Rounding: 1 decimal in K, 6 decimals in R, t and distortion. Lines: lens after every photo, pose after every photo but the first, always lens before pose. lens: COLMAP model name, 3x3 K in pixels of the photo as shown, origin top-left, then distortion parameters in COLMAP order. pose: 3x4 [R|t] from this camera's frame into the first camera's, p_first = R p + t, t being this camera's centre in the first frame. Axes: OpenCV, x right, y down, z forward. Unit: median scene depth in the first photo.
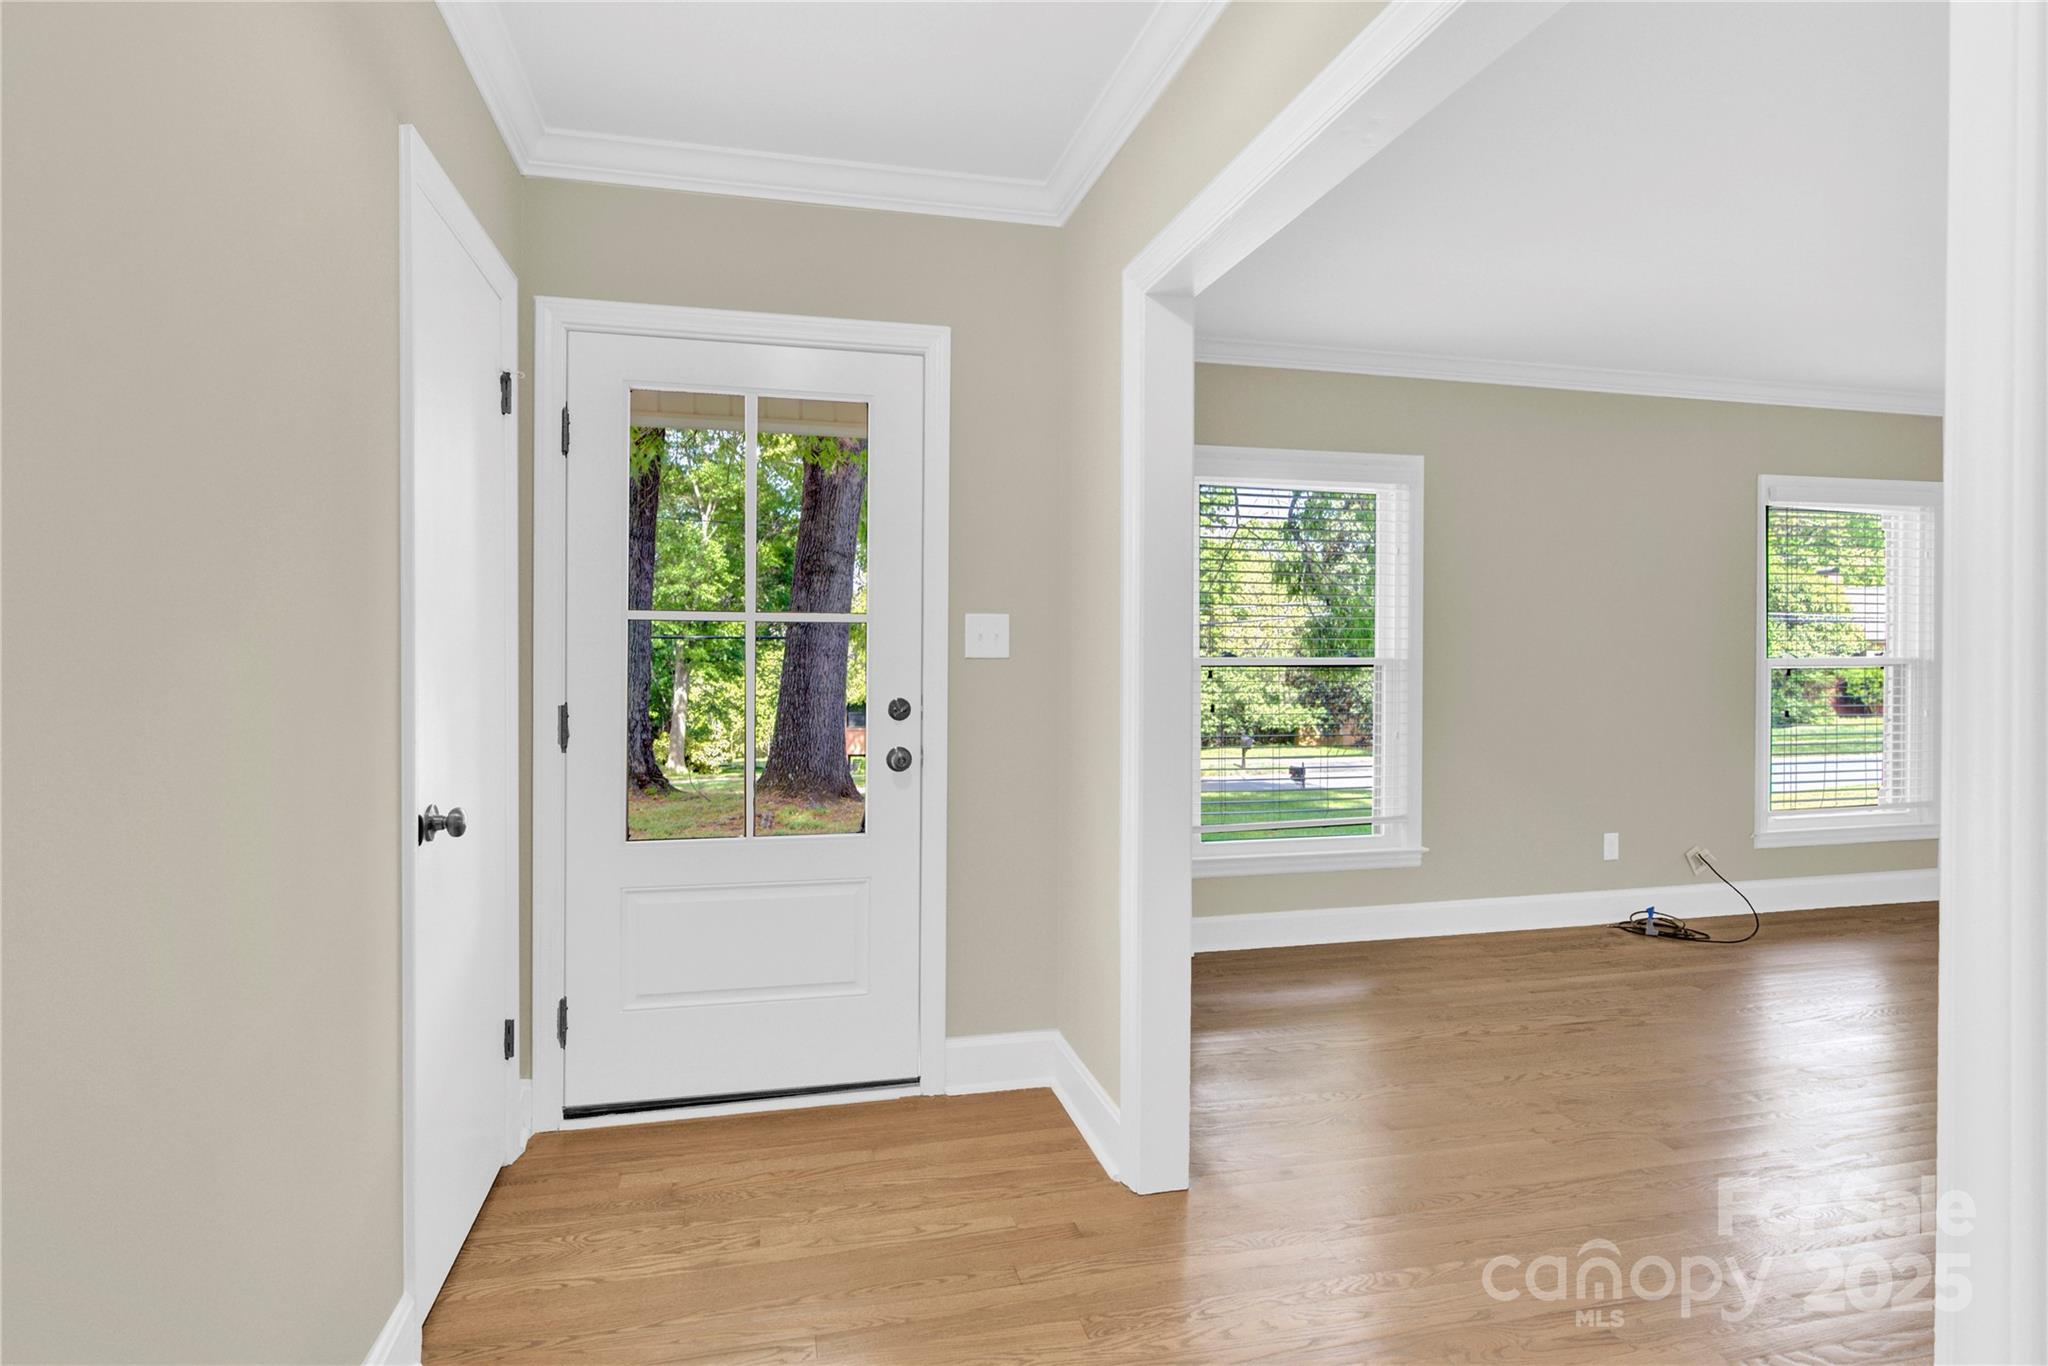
lens RADIAL K [[972.3, 0, 1008.1], [0, 972.3, 678.0], [0, 0, 1]] dist [-0.002195, 0.000934]
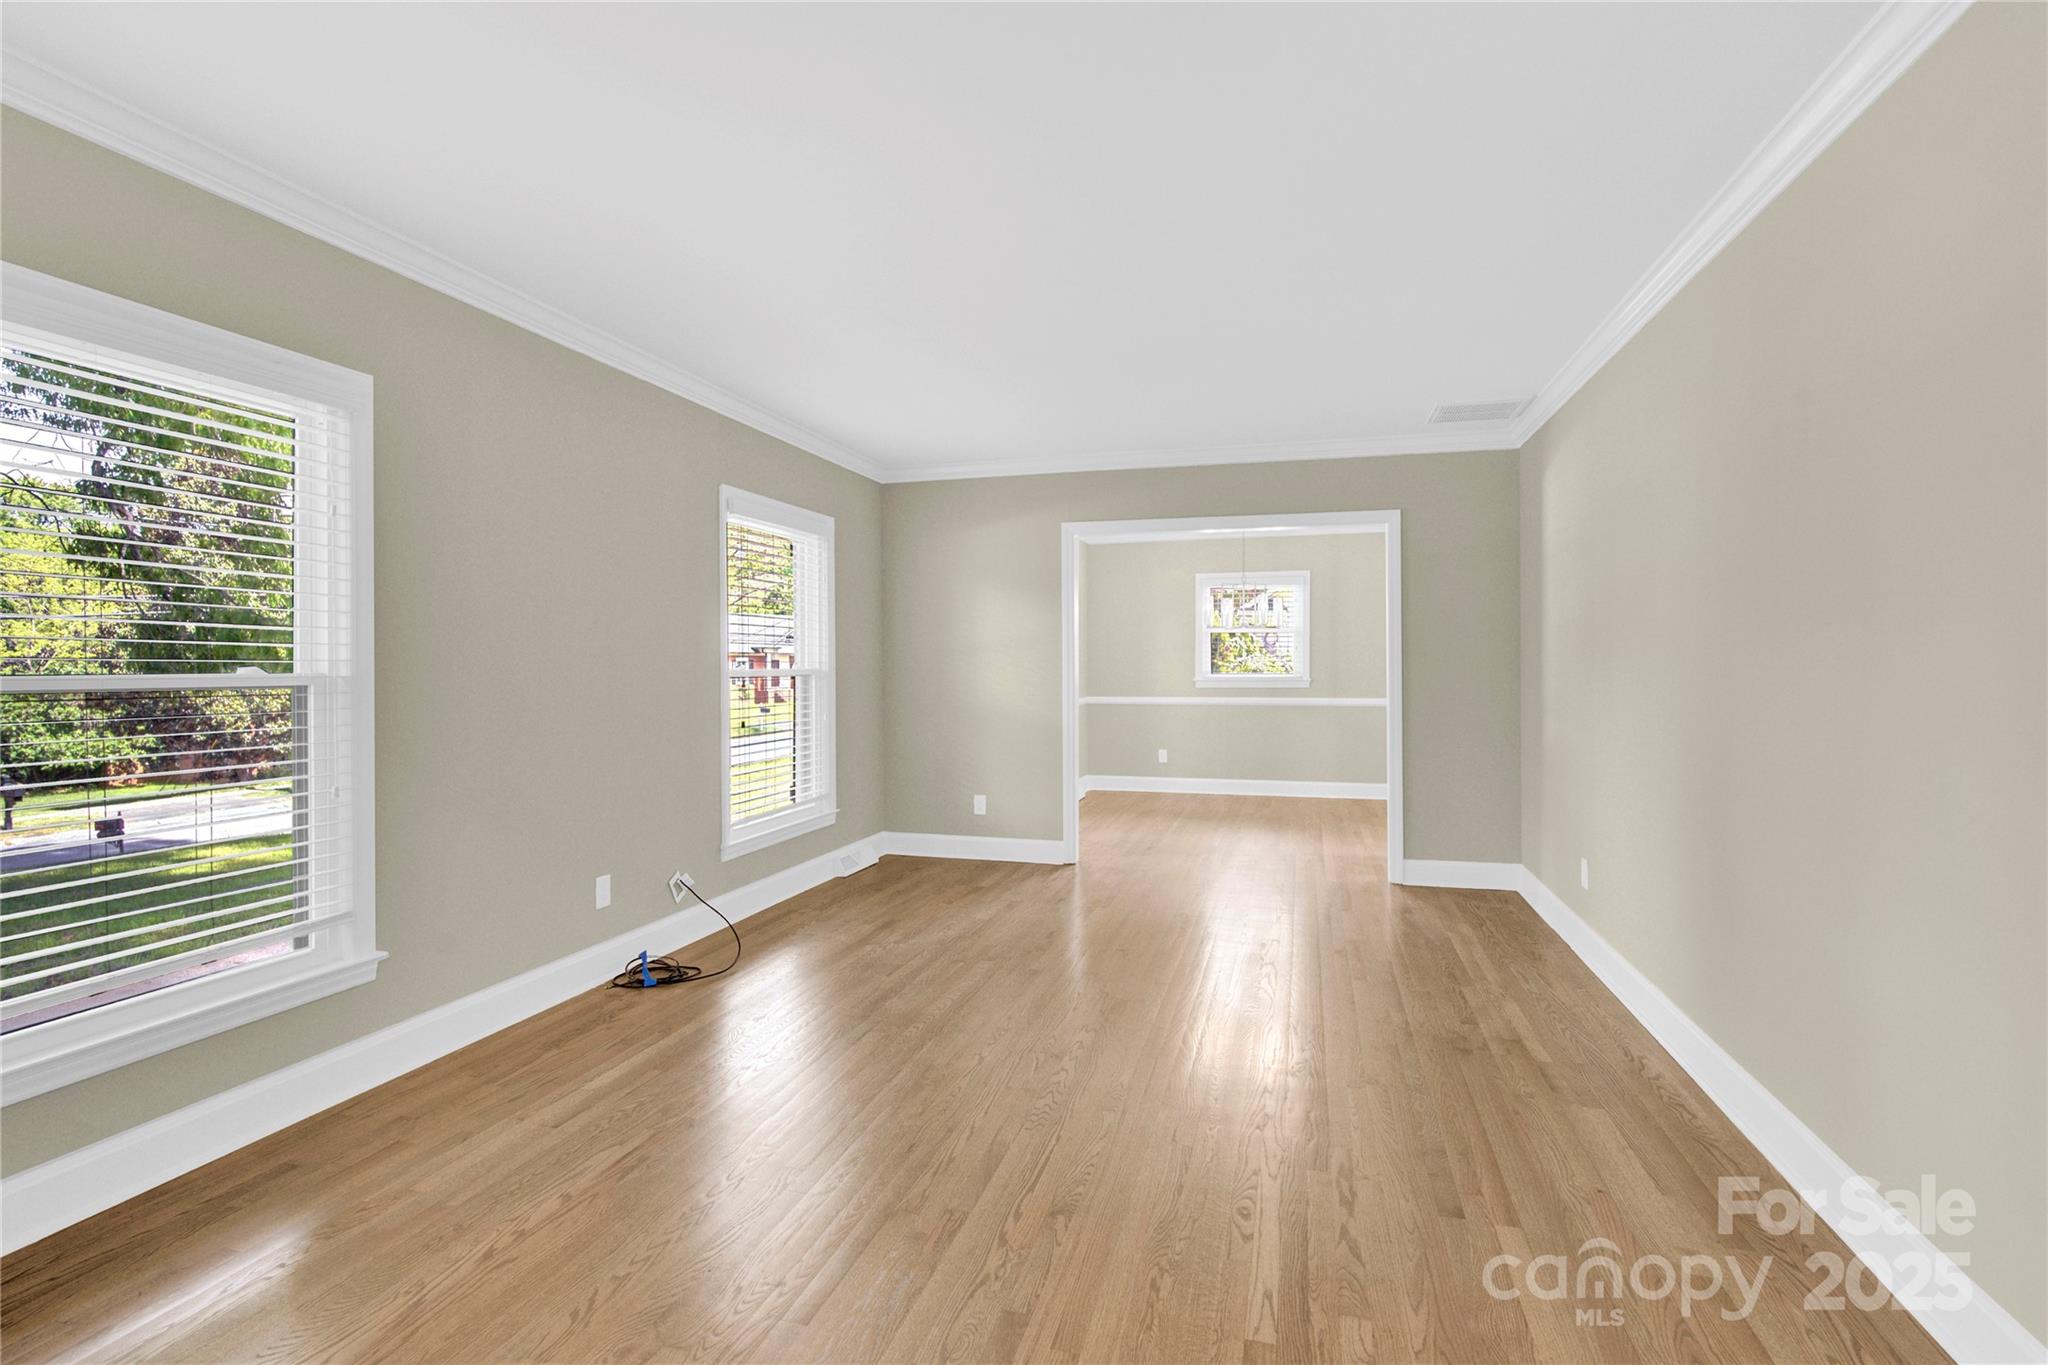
lens RADIAL K [[972.3, 0, 975.8], [0, 972.3, 669.7], [0, 0, 1]] dist [-0.002195, 0.000934]
pose [[0.521256, -0.005890, 0.853380, 0.063870], [0.022154, 0.999733, -0.006632, -0.008714], [-0.853113, 0.022363, 0.521247, 0.272427]]
